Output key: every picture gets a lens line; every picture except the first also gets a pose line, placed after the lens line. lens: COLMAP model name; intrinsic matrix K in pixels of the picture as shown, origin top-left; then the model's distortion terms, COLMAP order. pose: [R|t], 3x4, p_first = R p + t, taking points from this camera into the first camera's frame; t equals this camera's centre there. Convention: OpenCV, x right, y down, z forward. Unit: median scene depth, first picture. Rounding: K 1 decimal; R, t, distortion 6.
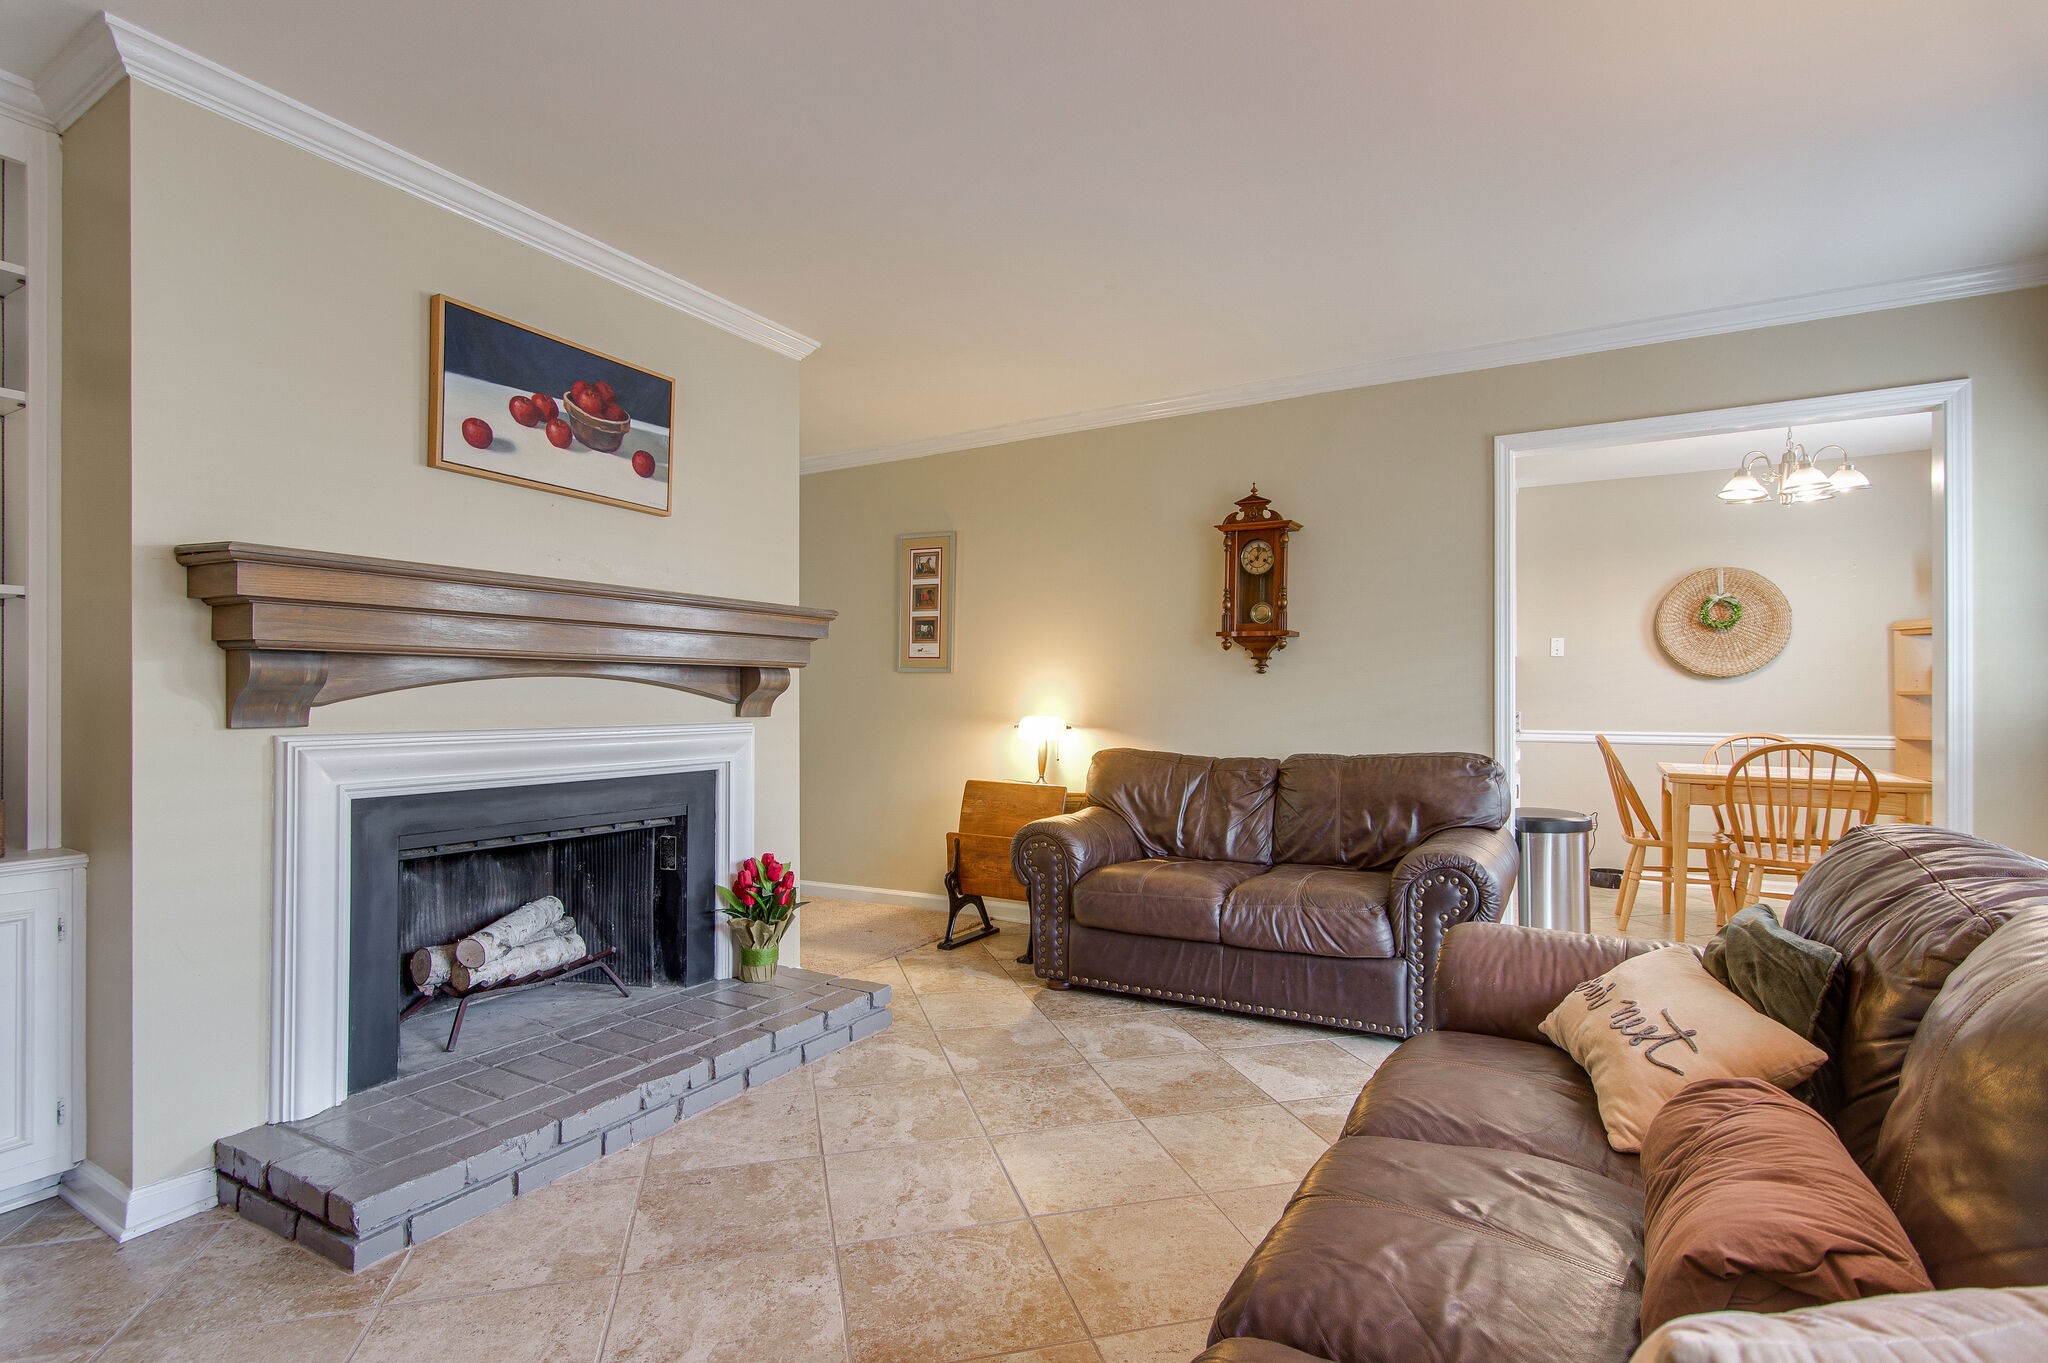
lens RADIAL K [[991.5, 0, 1017.1], [0, 991.5, 685.8], [0, 0, 1]] dist [0.002256, -0.001765]
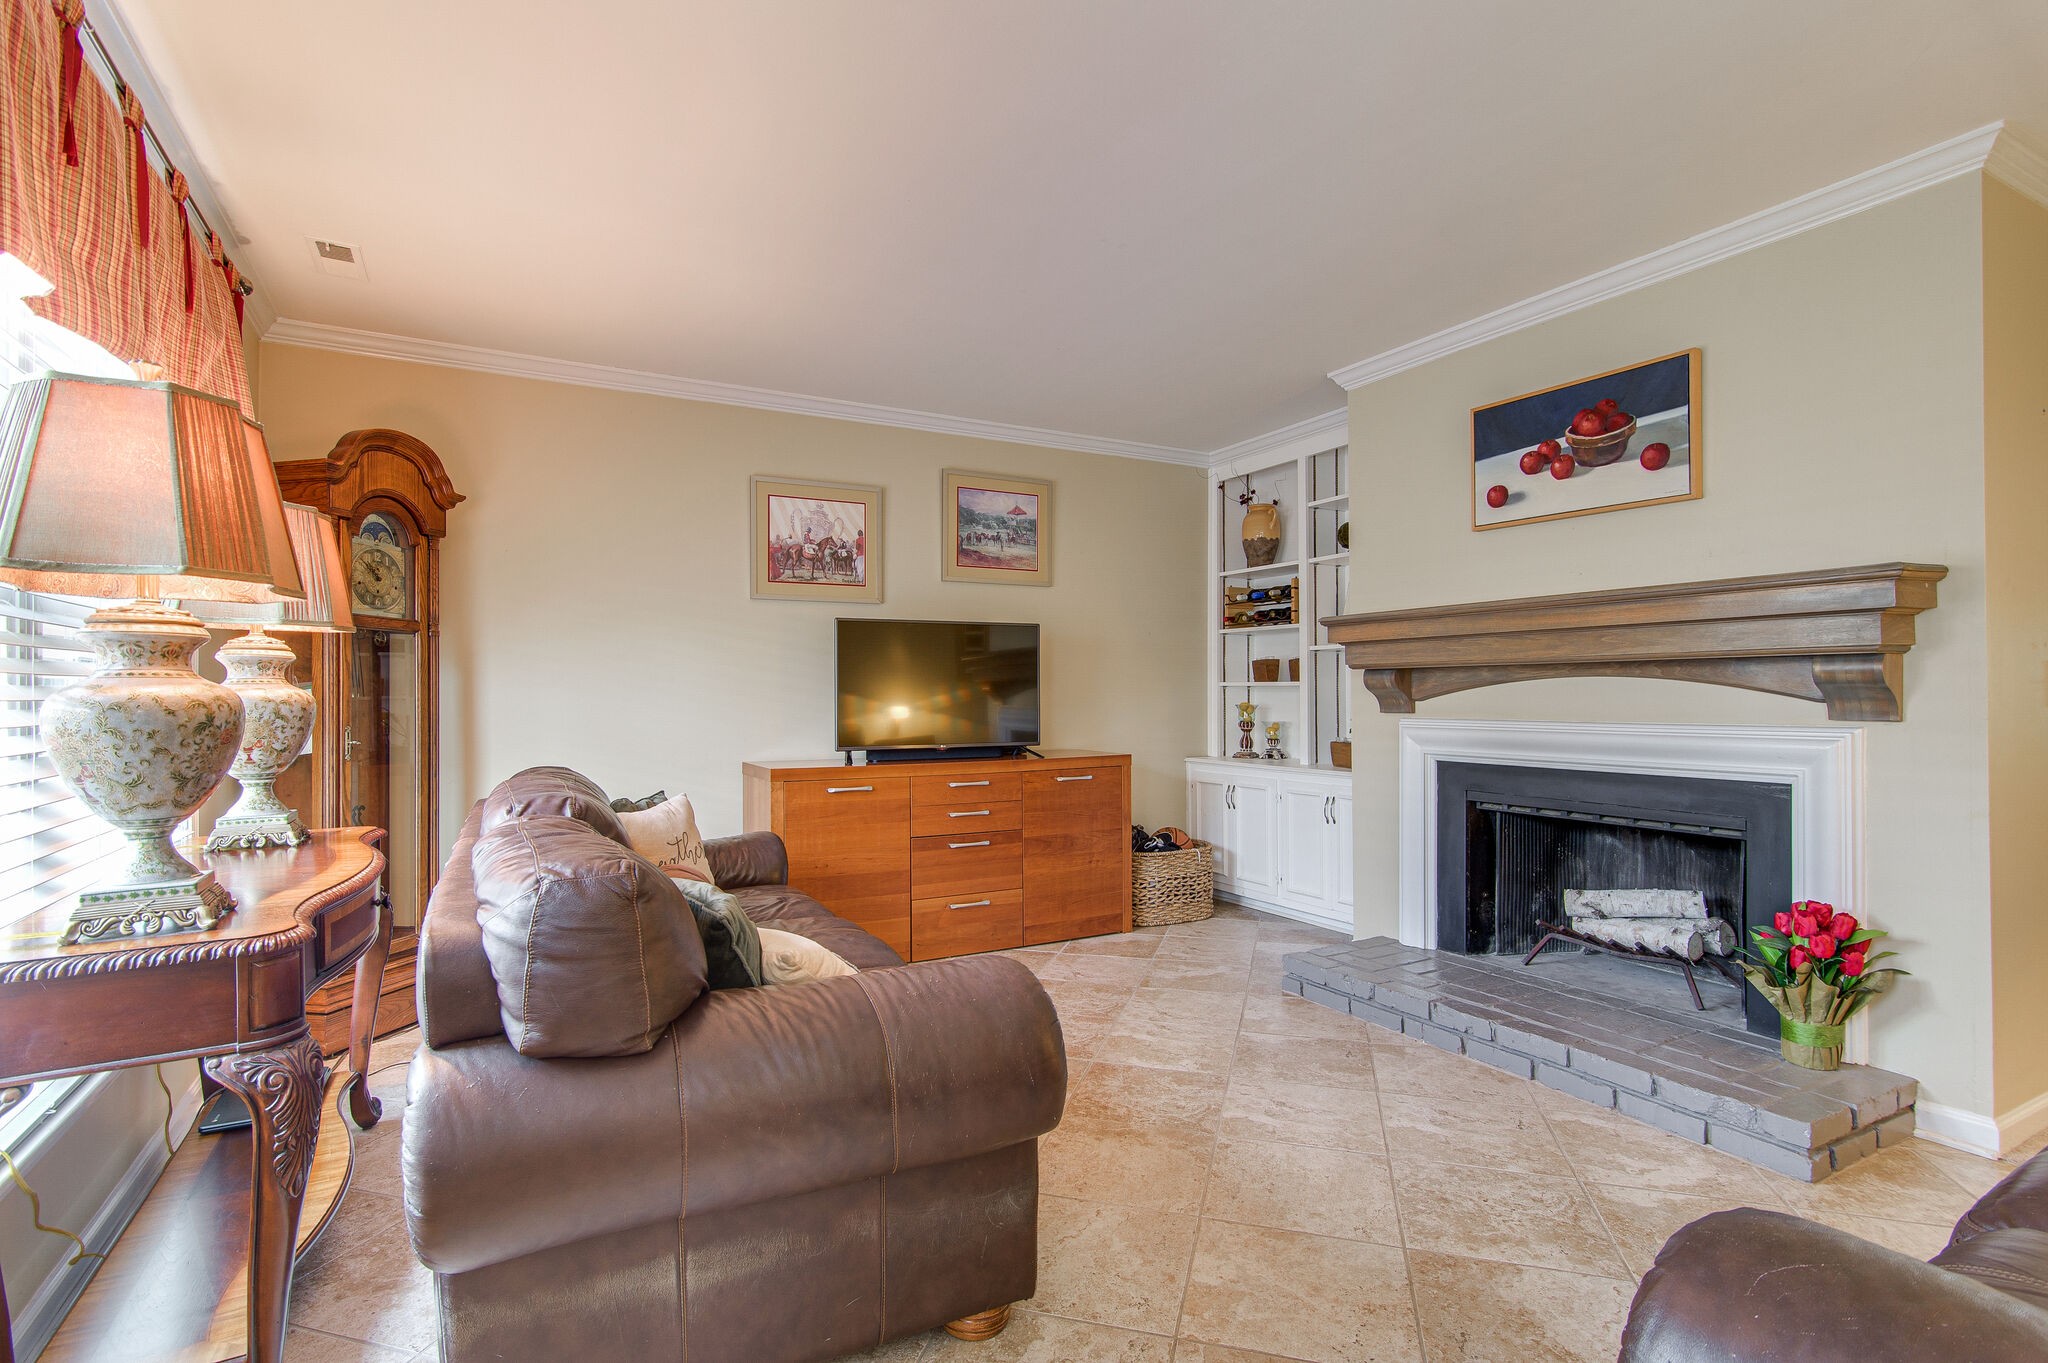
lens RADIAL K [[991.5, 0, 1018.7], [0, 991.5, 689.6], [0, 0, 1]] dist [0.002256, -0.001765]
pose [[-0.517543, -0.003333, -0.855651, 0.805735], [0.013319, 0.999840, -0.011951, 0.009443], [0.855554, -0.017582, -0.517416, 0.992125]]
